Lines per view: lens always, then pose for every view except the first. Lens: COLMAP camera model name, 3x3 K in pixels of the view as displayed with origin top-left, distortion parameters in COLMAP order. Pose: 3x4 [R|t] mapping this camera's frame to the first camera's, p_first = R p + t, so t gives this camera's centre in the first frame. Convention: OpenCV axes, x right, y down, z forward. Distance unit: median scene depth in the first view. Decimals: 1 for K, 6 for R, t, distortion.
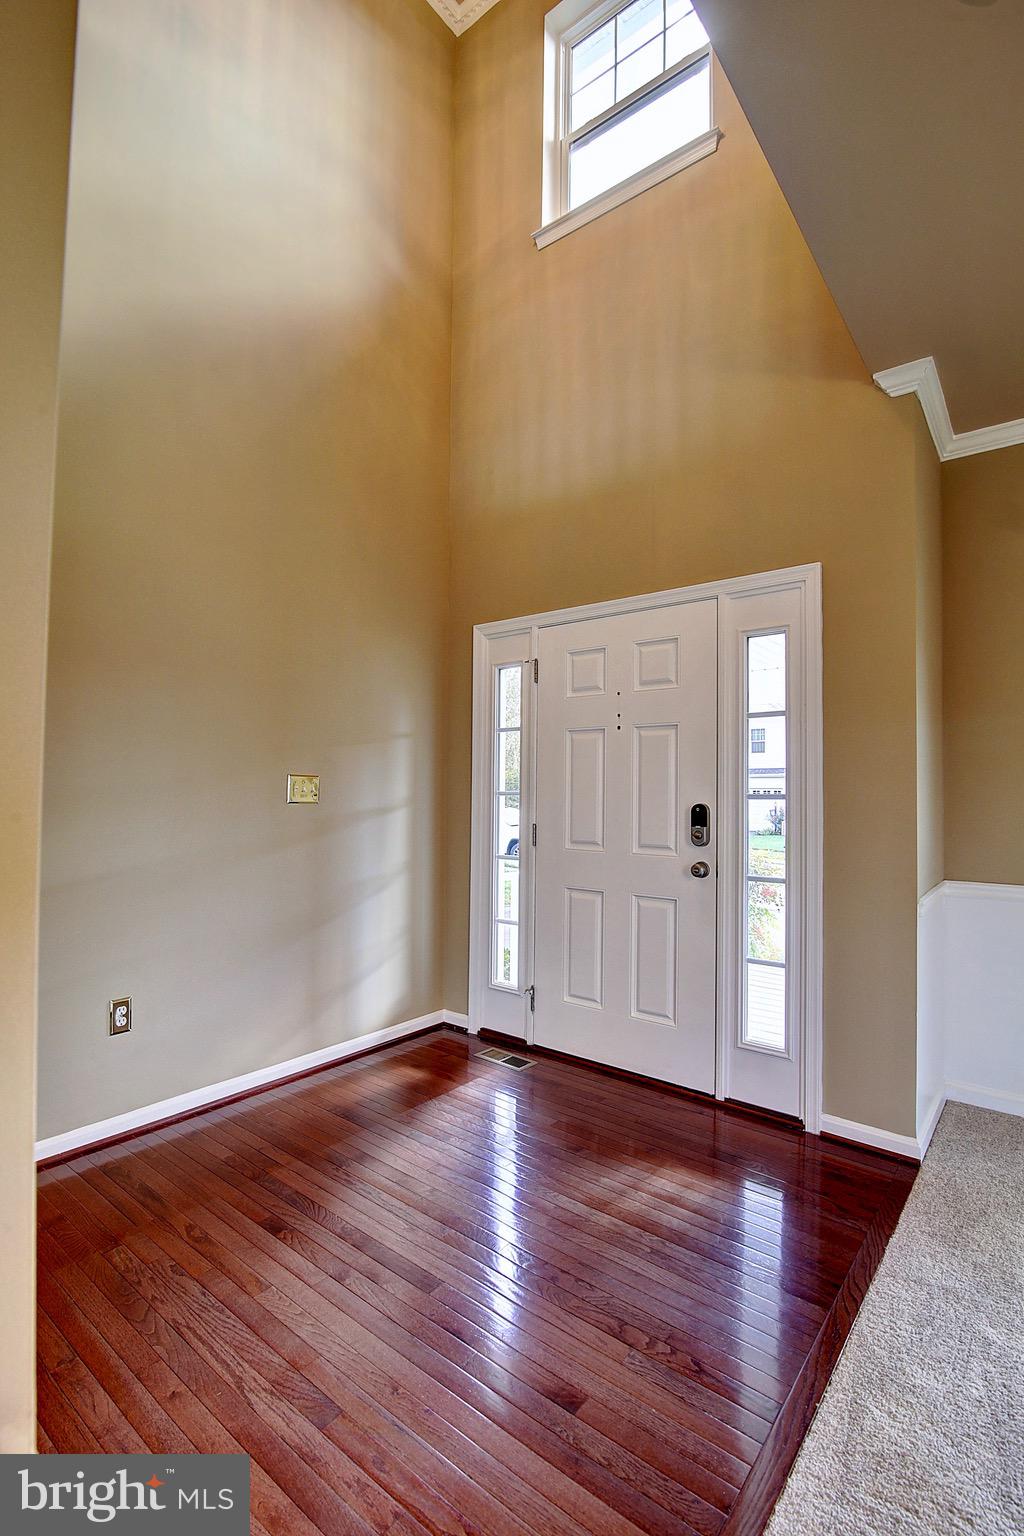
lens RADIAL K [[709.7, 0, 511.5], [0, 709.7, 771.3], [0, 0, 1]] dist [-0.009300, -0.000948]
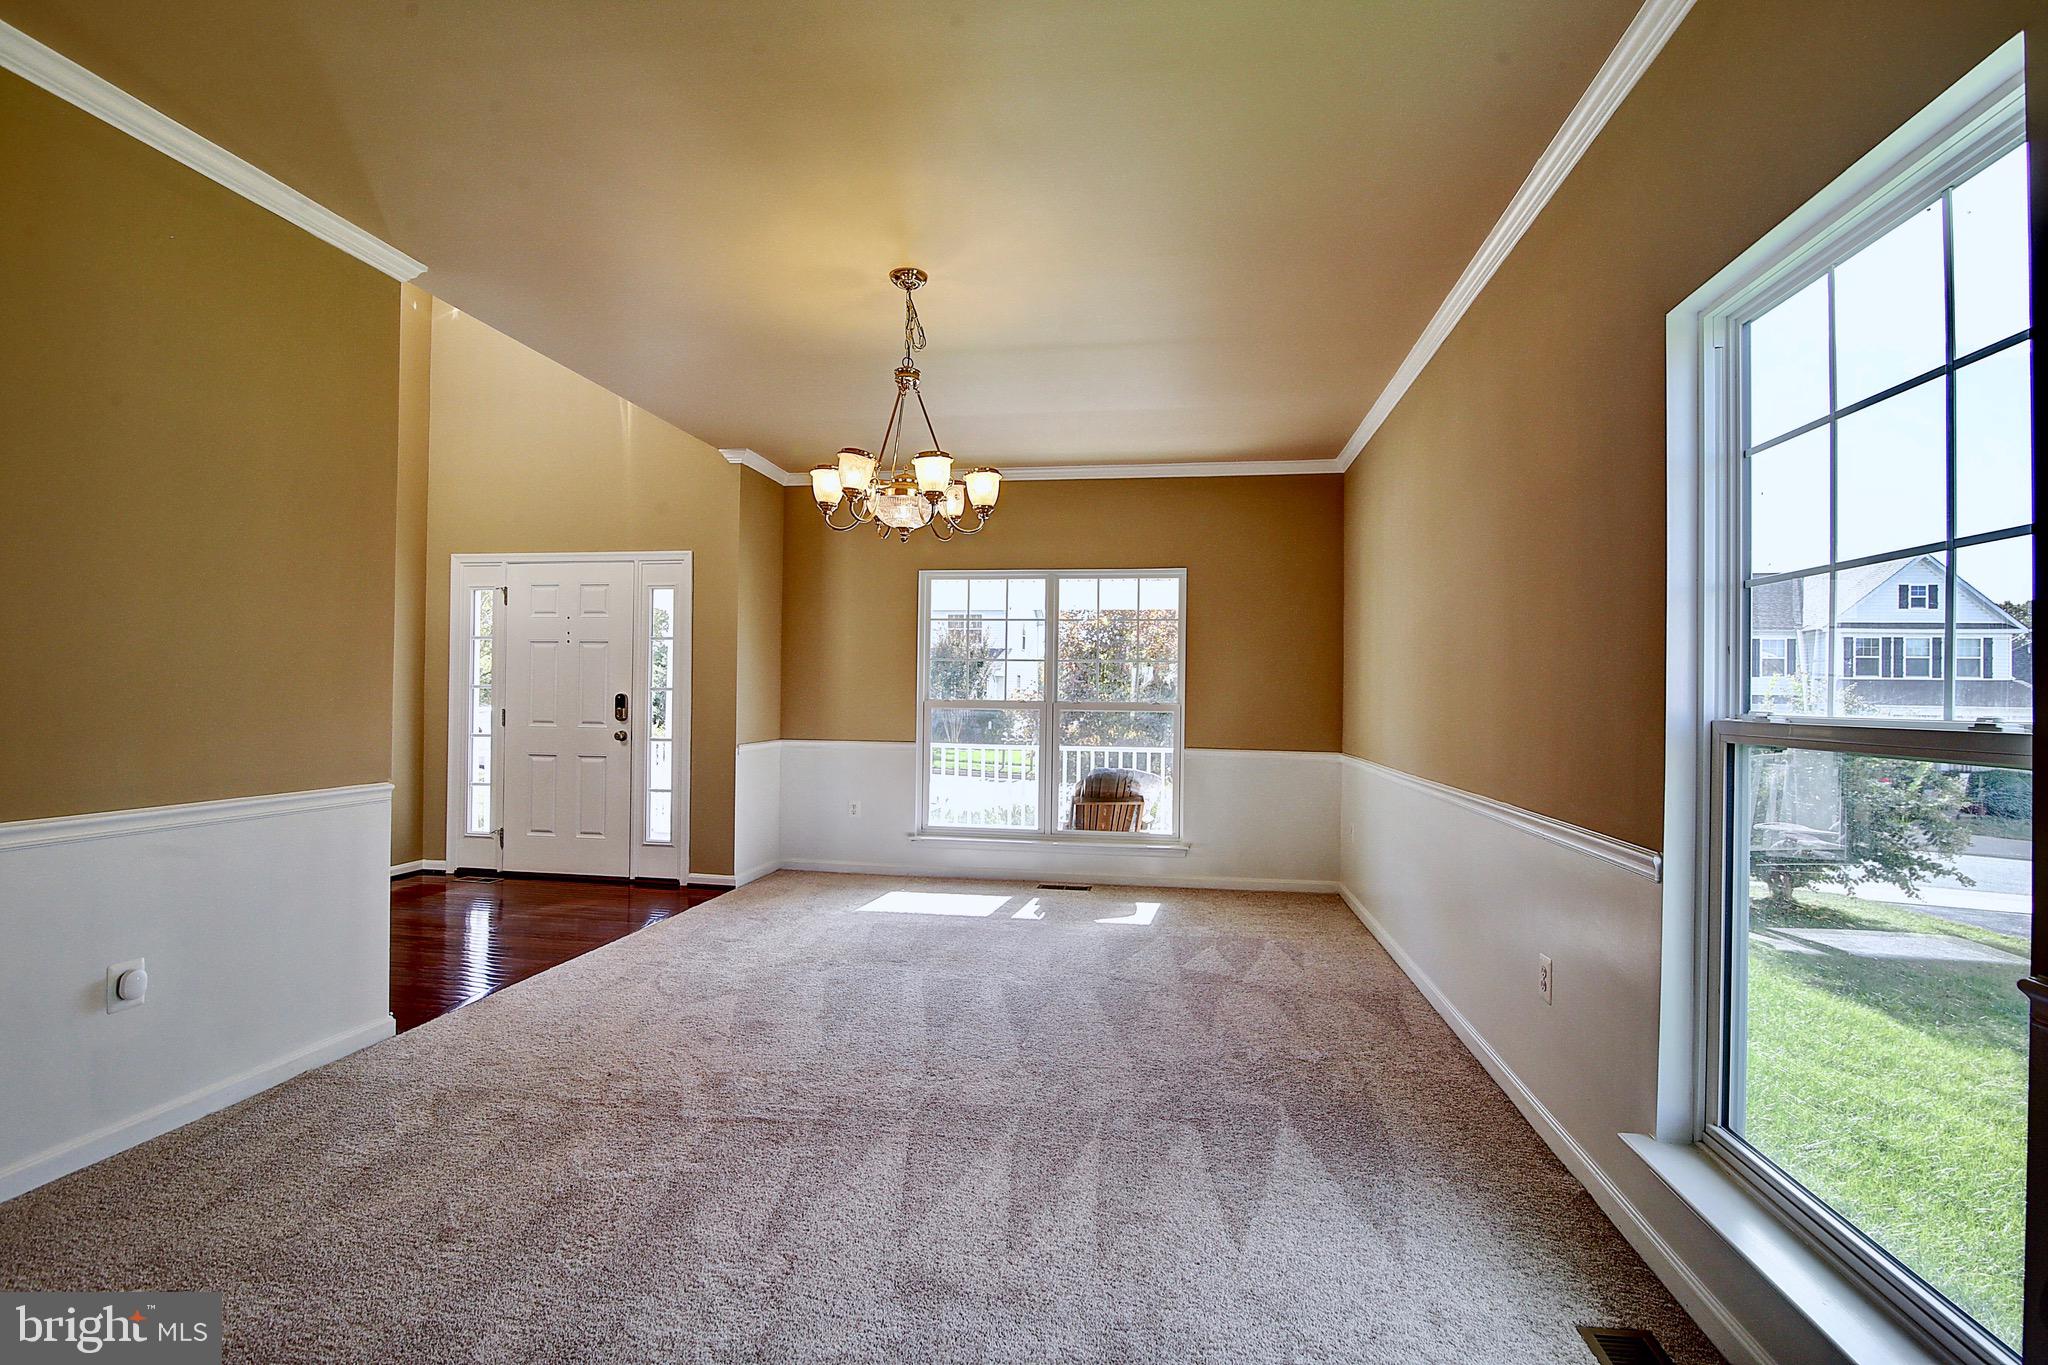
lens RADIAL K [[946.3, 0, 1011.1], [0, 946.3, 692.6], [0, 0, 1]] dist [-0.009300, -0.000948]
pose [[0.878395, 0.002171, 0.477931, 0.025377], [-0.012457, 0.999754, 0.018354, -0.005024], [-0.477773, -0.022075, 0.878206, -1.189372]]
